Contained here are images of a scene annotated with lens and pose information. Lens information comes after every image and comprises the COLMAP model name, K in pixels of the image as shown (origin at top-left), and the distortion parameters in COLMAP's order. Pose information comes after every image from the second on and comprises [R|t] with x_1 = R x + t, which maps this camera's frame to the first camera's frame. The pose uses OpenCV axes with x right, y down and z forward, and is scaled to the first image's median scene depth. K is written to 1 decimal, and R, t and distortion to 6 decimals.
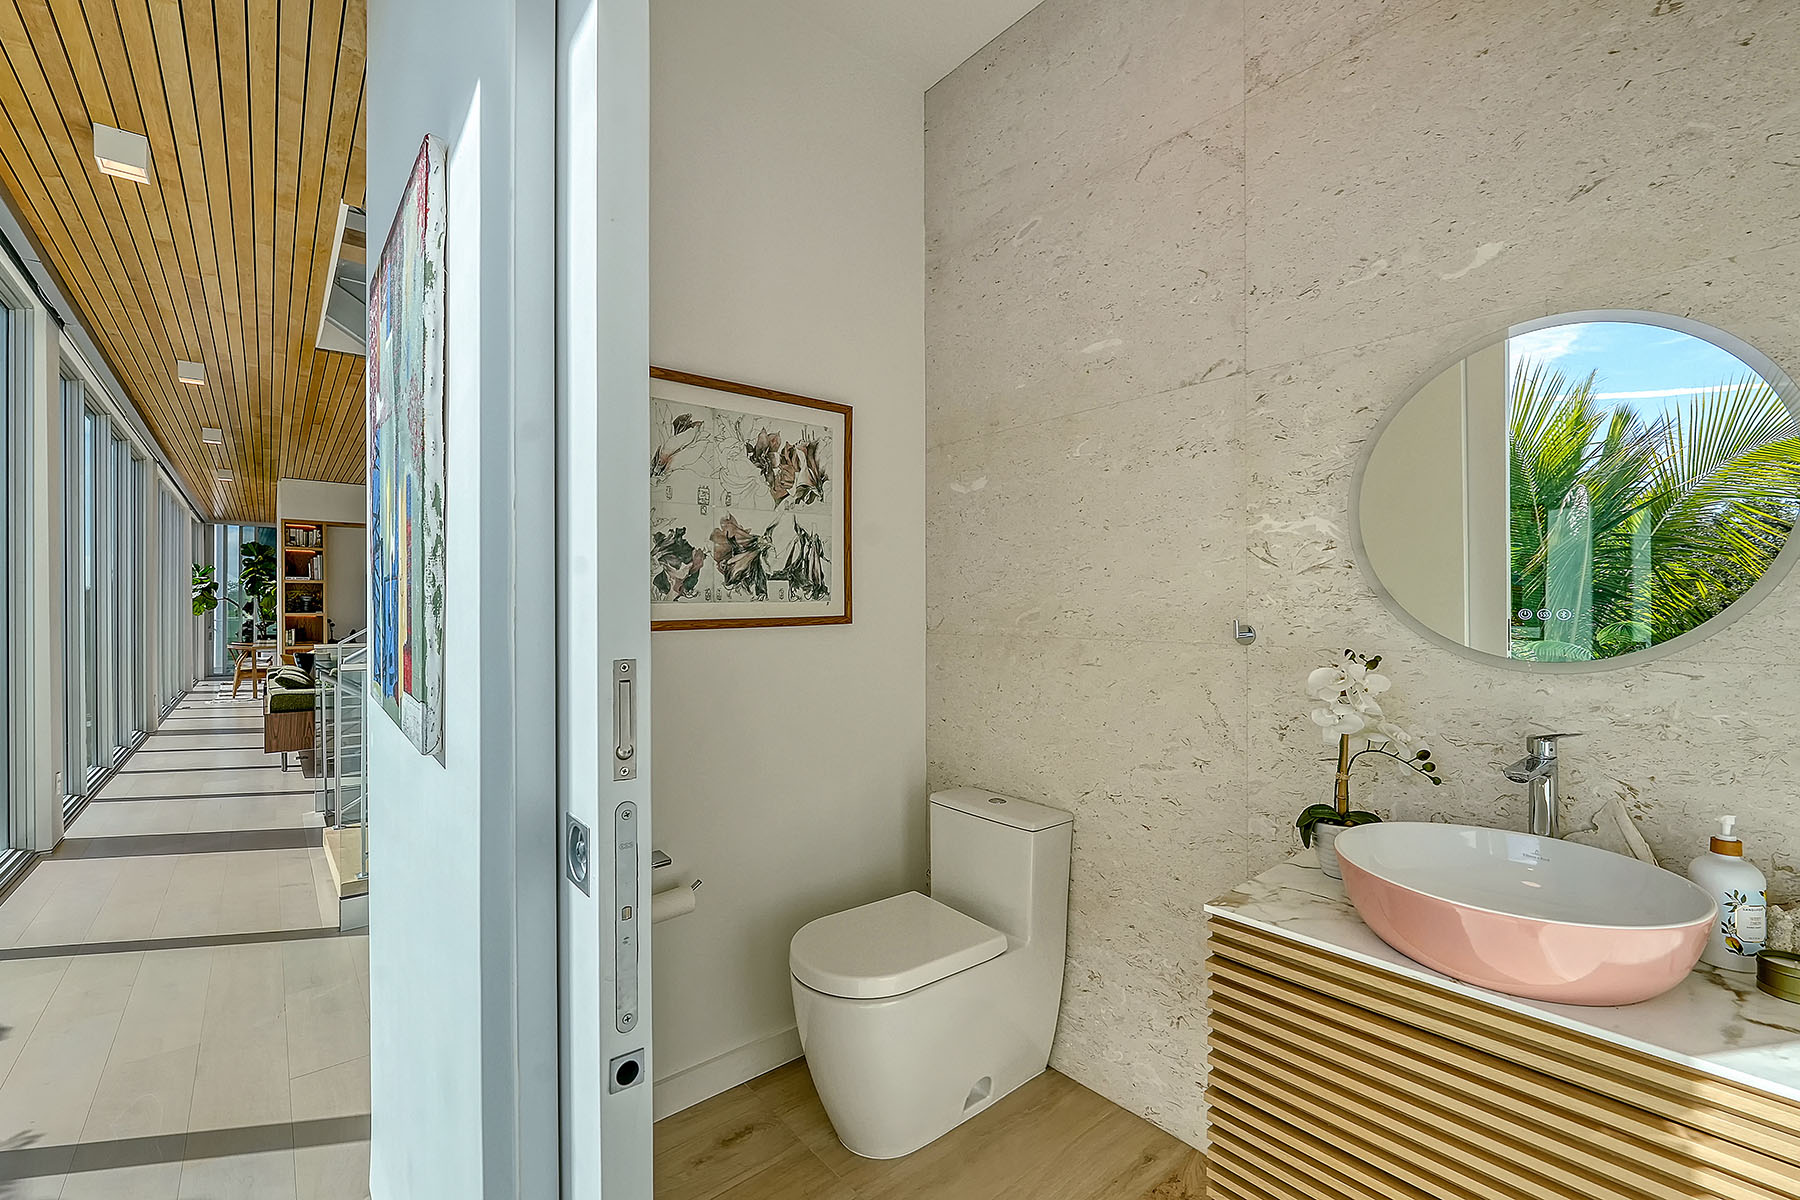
lens RADIAL K [[752.4, 0, 901.4], [0, 752.4, 604.0], [0, 0, 1]] dist [-0.000539, -0.000714]
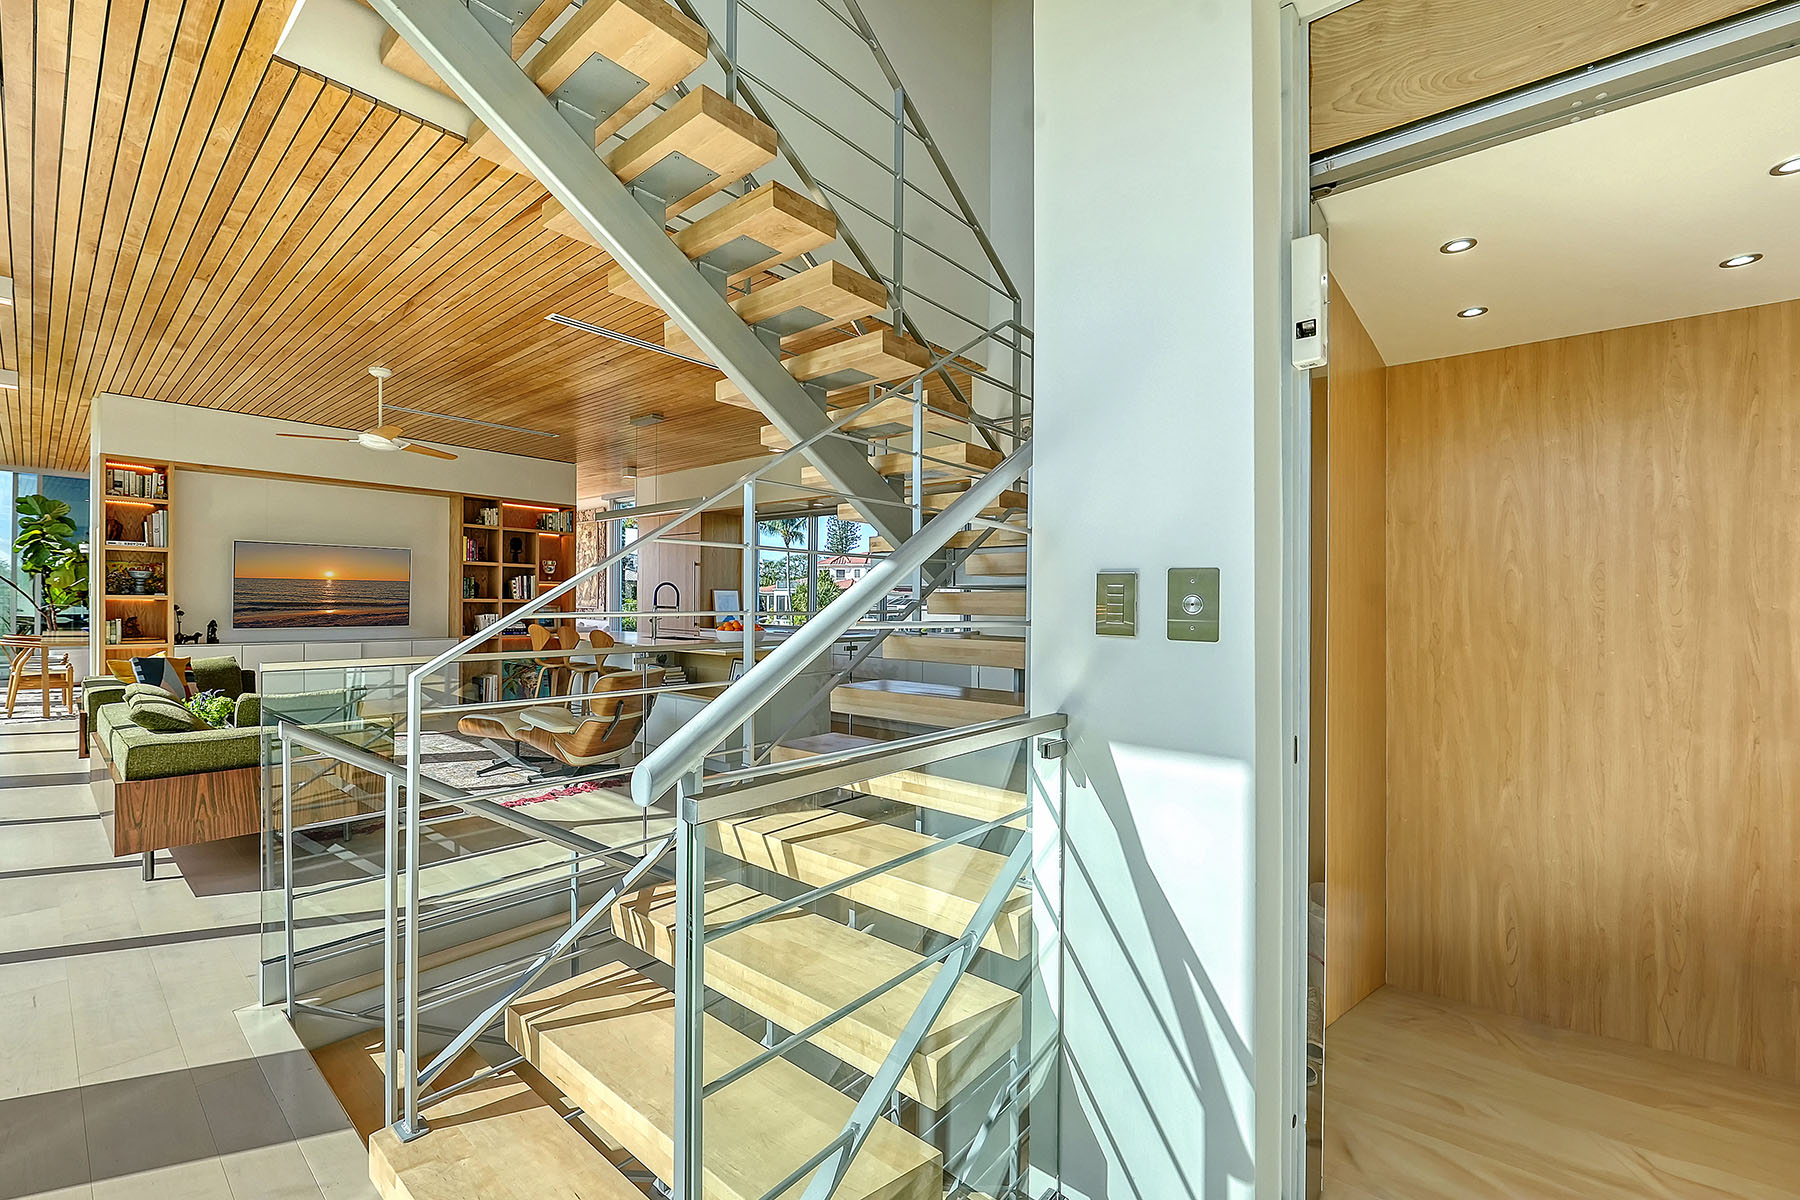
lens RADIAL K [[752.4, 0, 889.7], [0, 752.4, 607.0], [0, 0, 1]] dist [-0.000539, -0.000714]
pose [[0.988189, 0.019056, 0.152047, -0.224798], [-0.020678, 0.999745, 0.009091, 0.002242], [-0.151835, -0.012128, 0.988331, 0.226387]]
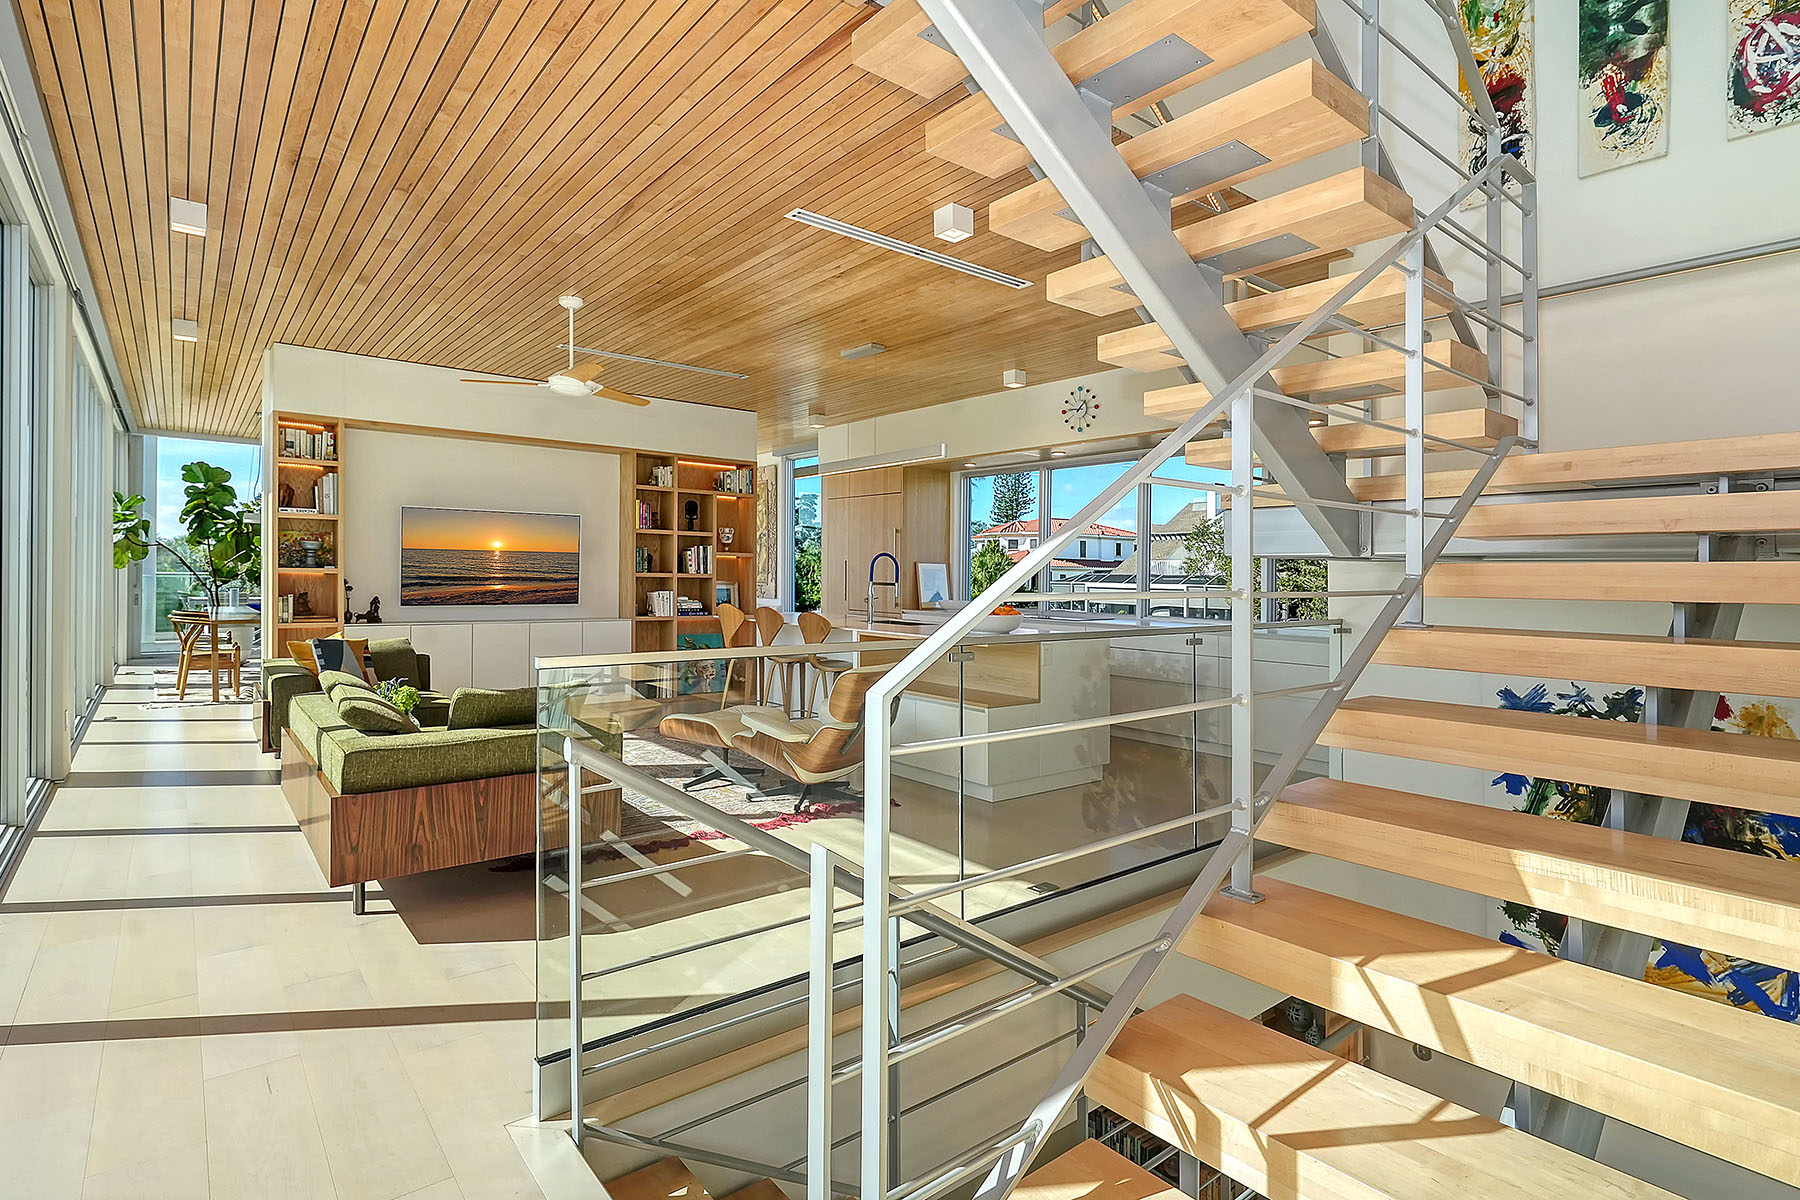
lens RADIAL K [[890.8, 0, 909.8], [0, 890.8, 584.6], [0, 0, 1]] dist [0.003373, 0.000002]
pose [[0.999664, 0.022531, -0.012830, -0.296085], [-0.022357, 0.999658, 0.013561, 0.004304], [0.013131, -0.013270, 0.999826, 0.284058]]
